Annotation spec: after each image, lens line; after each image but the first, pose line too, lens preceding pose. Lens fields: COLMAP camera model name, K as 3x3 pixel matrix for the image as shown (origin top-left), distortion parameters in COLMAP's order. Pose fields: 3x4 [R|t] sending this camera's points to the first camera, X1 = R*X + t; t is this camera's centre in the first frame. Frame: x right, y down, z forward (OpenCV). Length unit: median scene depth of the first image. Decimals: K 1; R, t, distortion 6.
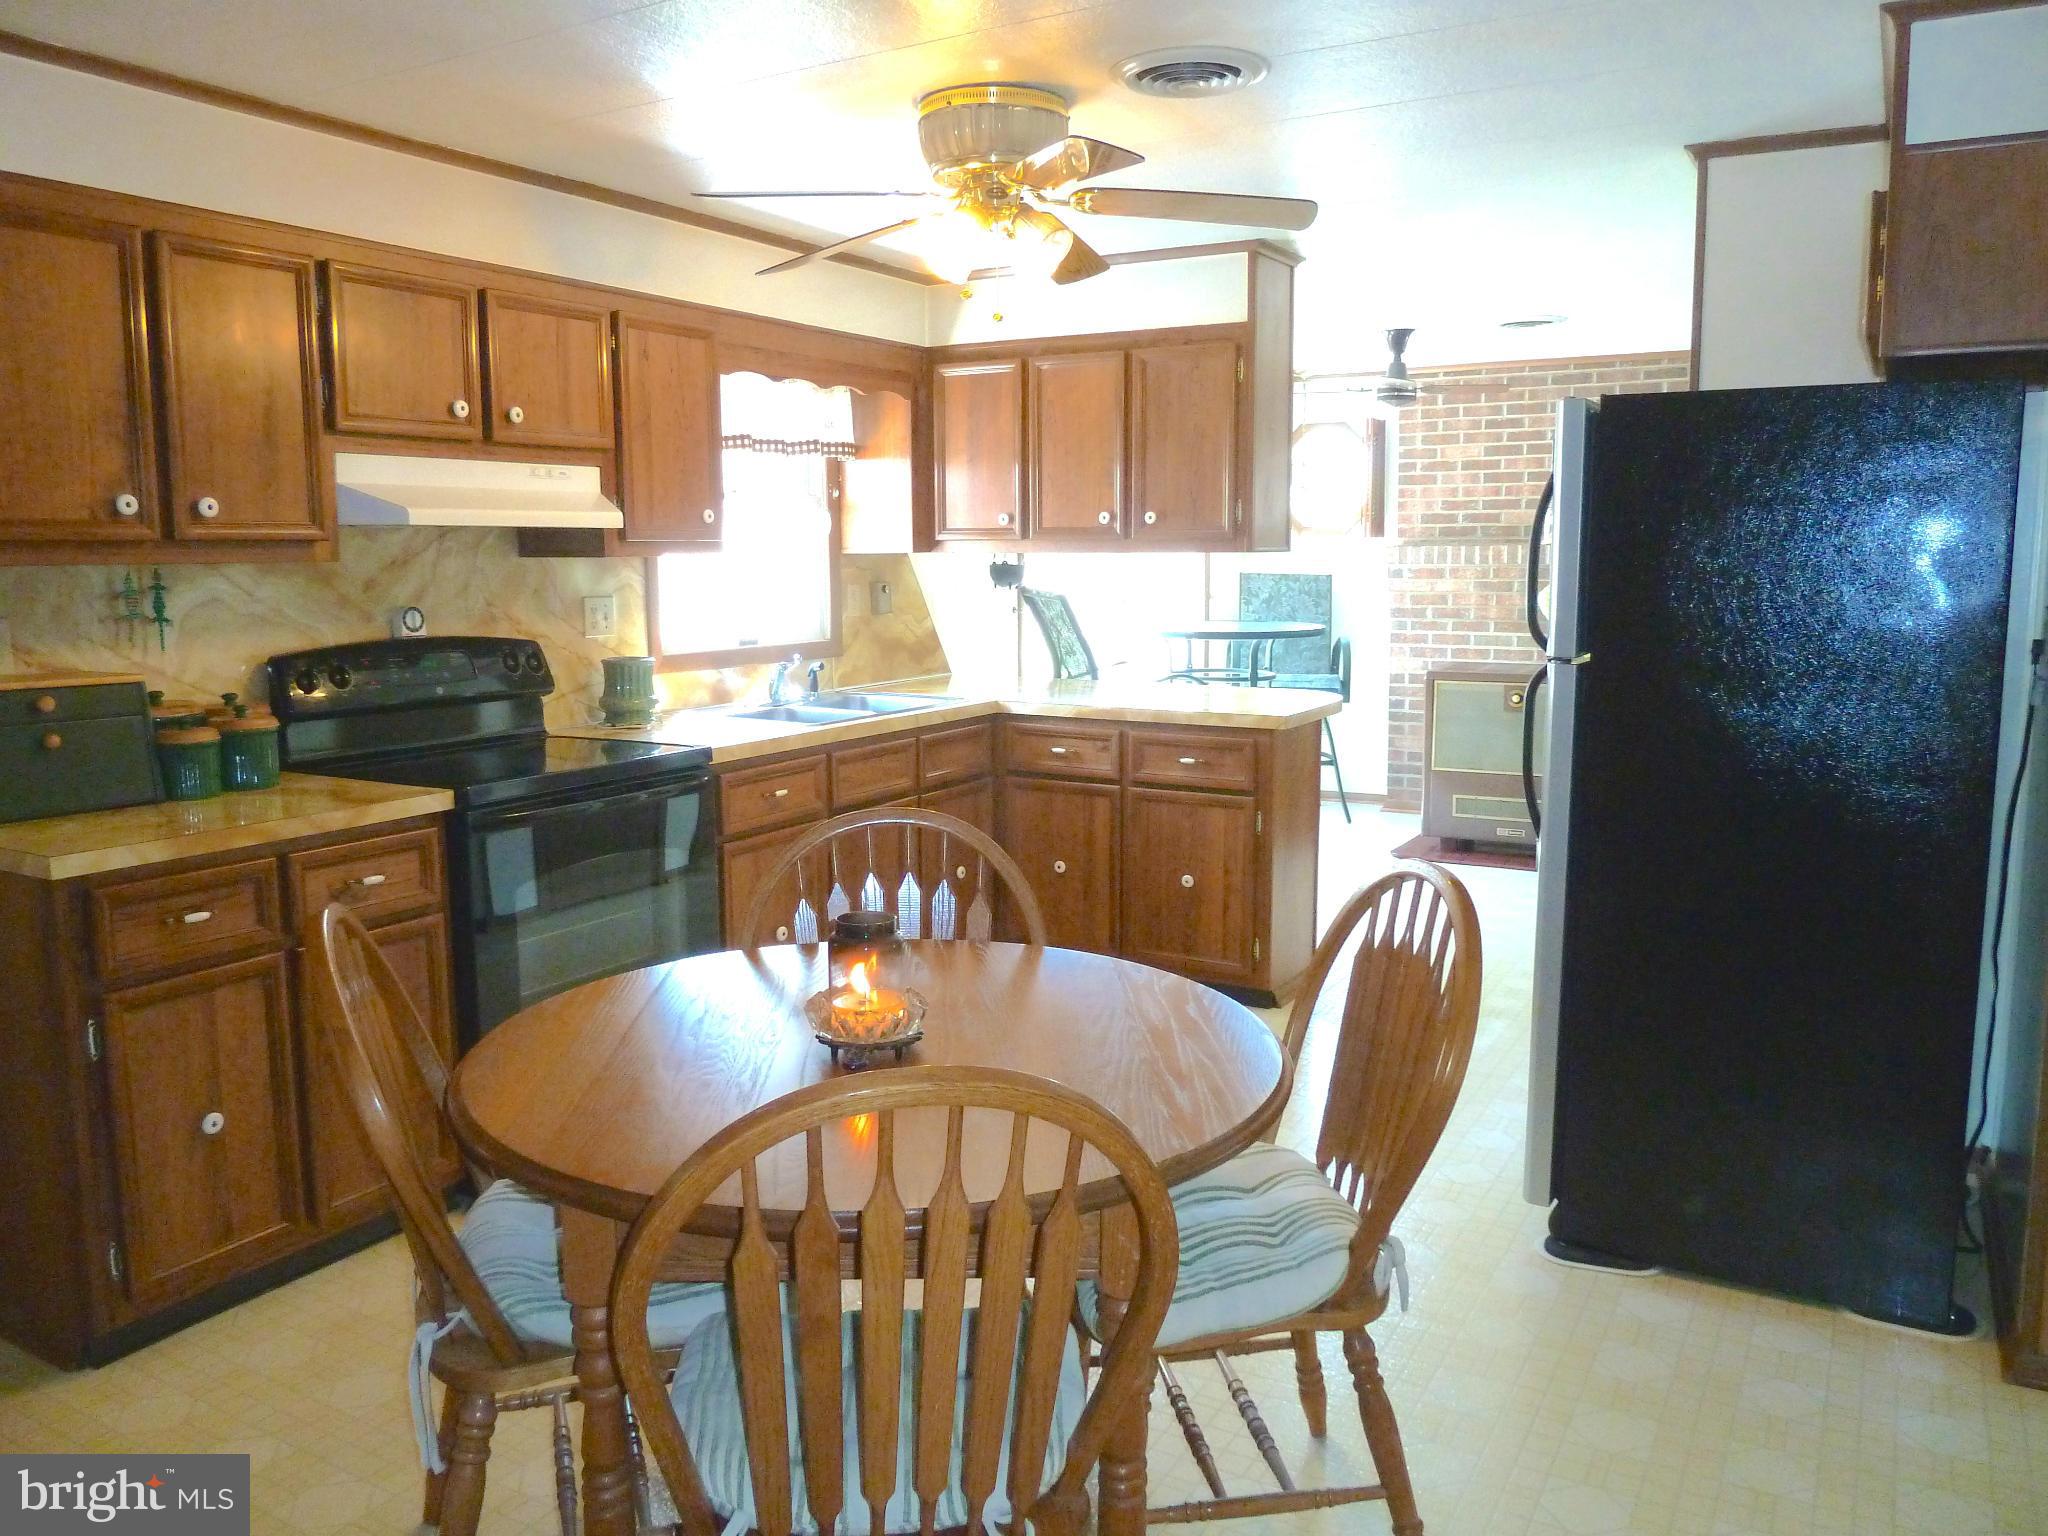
lens RADIAL K [[1537.1, 0, 1018.7], [0, 1537.1, 763.2], [0, 0, 1]] dist [-0.031643, 0.002304]
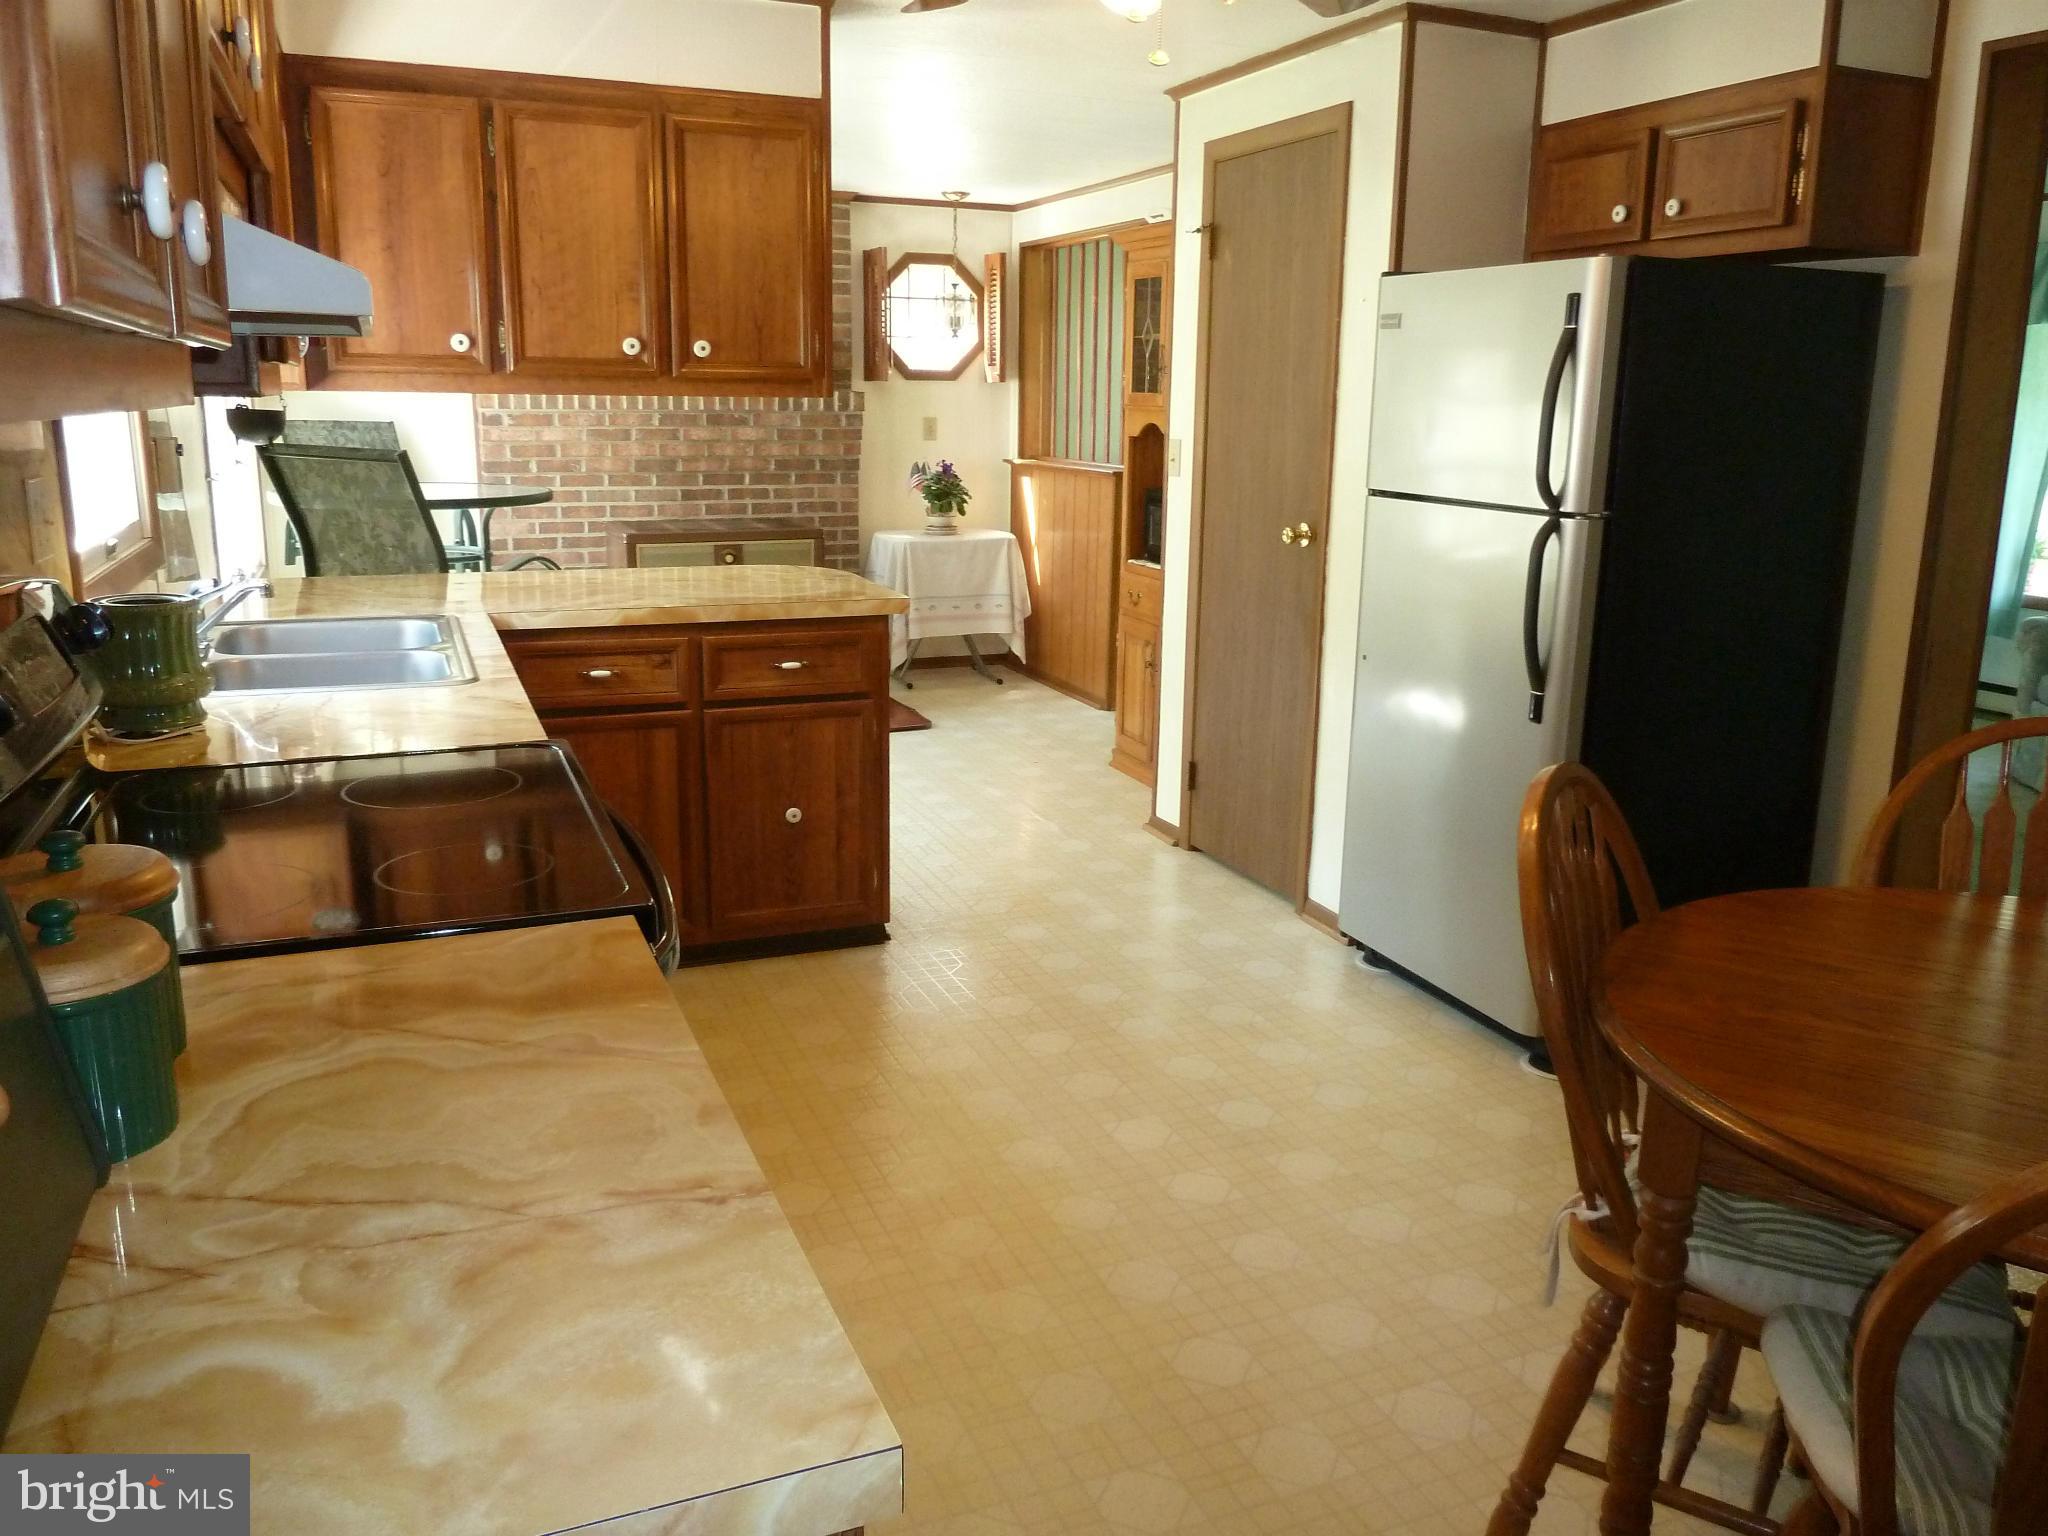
lens RADIAL K [[1537.1, 0, 1031.6], [0, 1537.1, 764.8], [0, 0, 1]] dist [-0.031643, 0.002304]
pose [[0.603409, -0.170257, 0.779044, -0.267902], [0.089816, 0.985236, 0.145753, -0.033708], [-0.792357, -0.017978, 0.609792, 0.255918]]
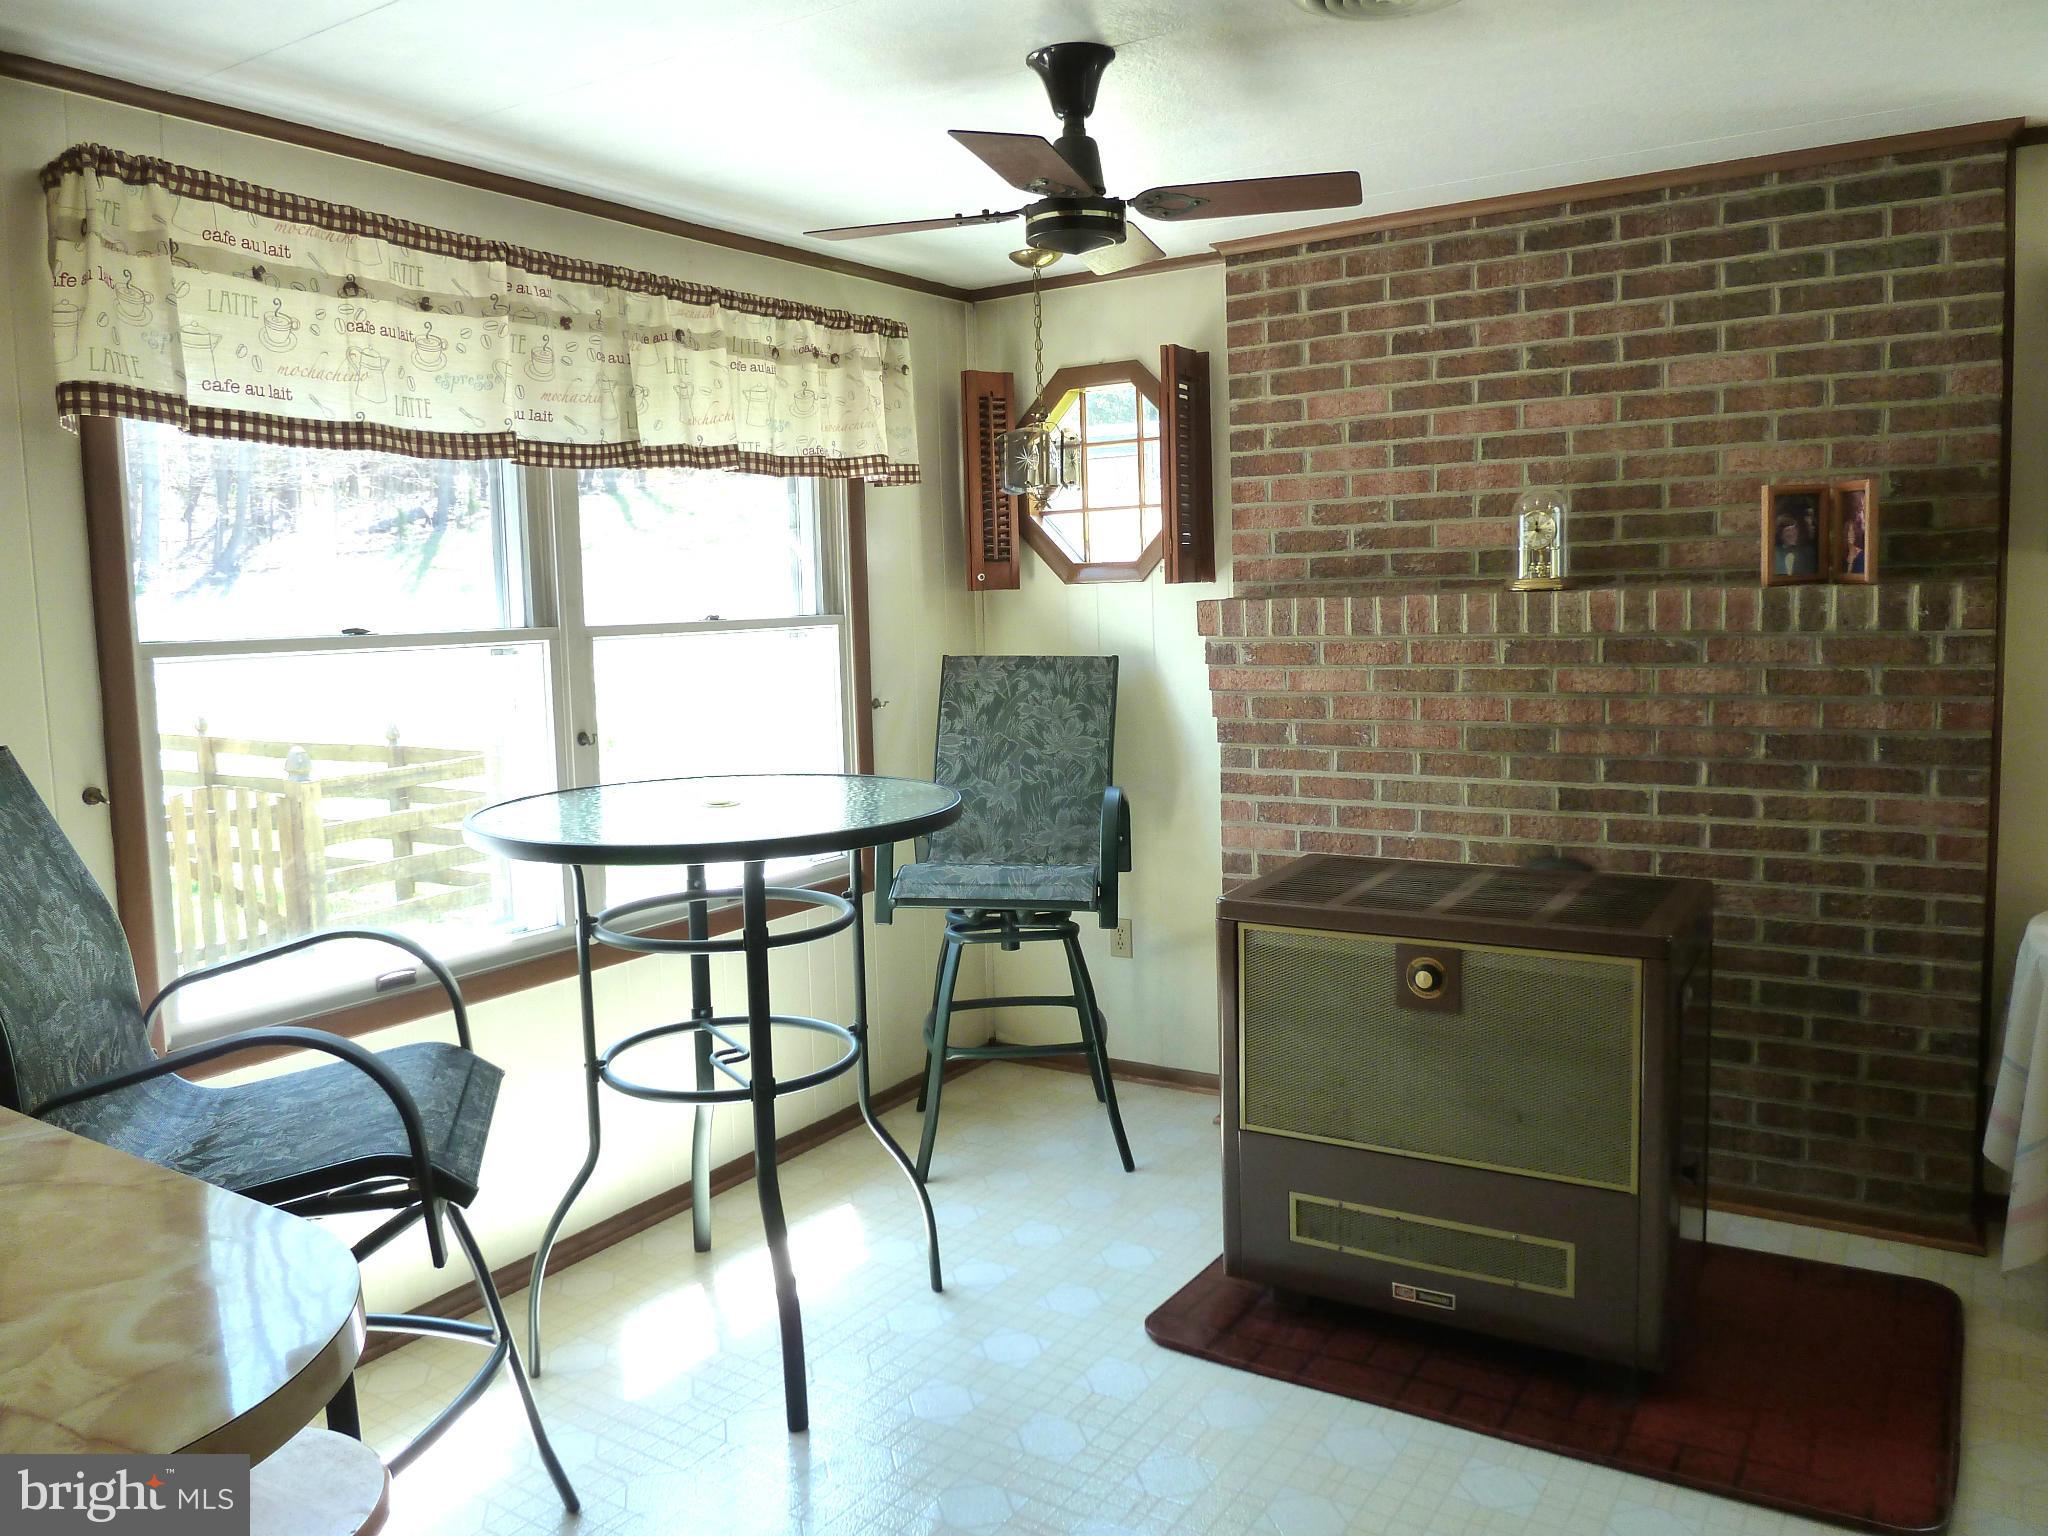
lens RADIAL K [[1537.1, 0, 1023.7], [0, 1537.1, 753.7], [0, 0, 1]] dist [-0.031643, 0.002304]
pose [[0.998740, -0.015531, -0.047729, 0.210505], [0.013912, 0.999323, -0.034072, -0.078113], [0.048225, 0.033365, 0.998279, 0.519533]]
